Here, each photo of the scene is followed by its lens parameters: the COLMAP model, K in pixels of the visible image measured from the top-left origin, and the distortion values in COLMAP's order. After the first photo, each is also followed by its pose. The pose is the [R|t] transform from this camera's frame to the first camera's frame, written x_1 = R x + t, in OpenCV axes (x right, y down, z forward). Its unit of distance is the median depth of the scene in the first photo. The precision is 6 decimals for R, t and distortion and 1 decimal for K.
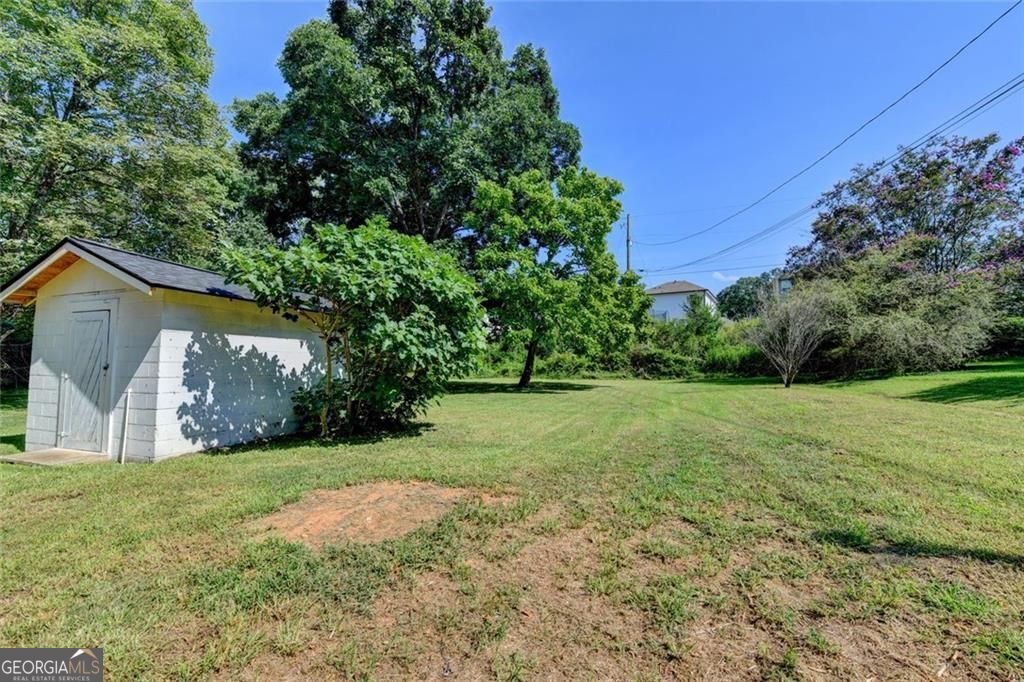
lens RADIAL K [[407.9, 0, 516.8], [0, 407.9, 341.4], [0, 0, 1]] dist [-0.007989, -0.000366]
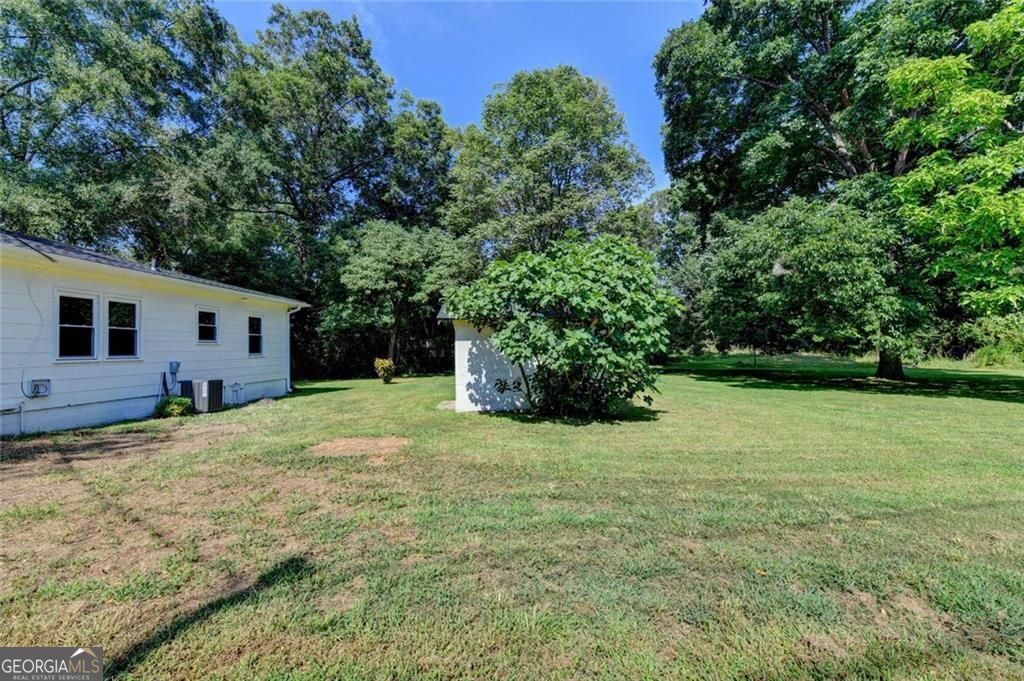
lens RADIAL K [[407.9, 0, 516.8], [0, 407.9, 340.9], [0, 0, 1]] dist [-0.007989, -0.000366]
pose [[0.364826, -0.028225, -0.930648, 0.239525], [0.067746, 0.997696, -0.003701, -0.001029], [0.928608, -0.061698, 0.365898, 0.149588]]
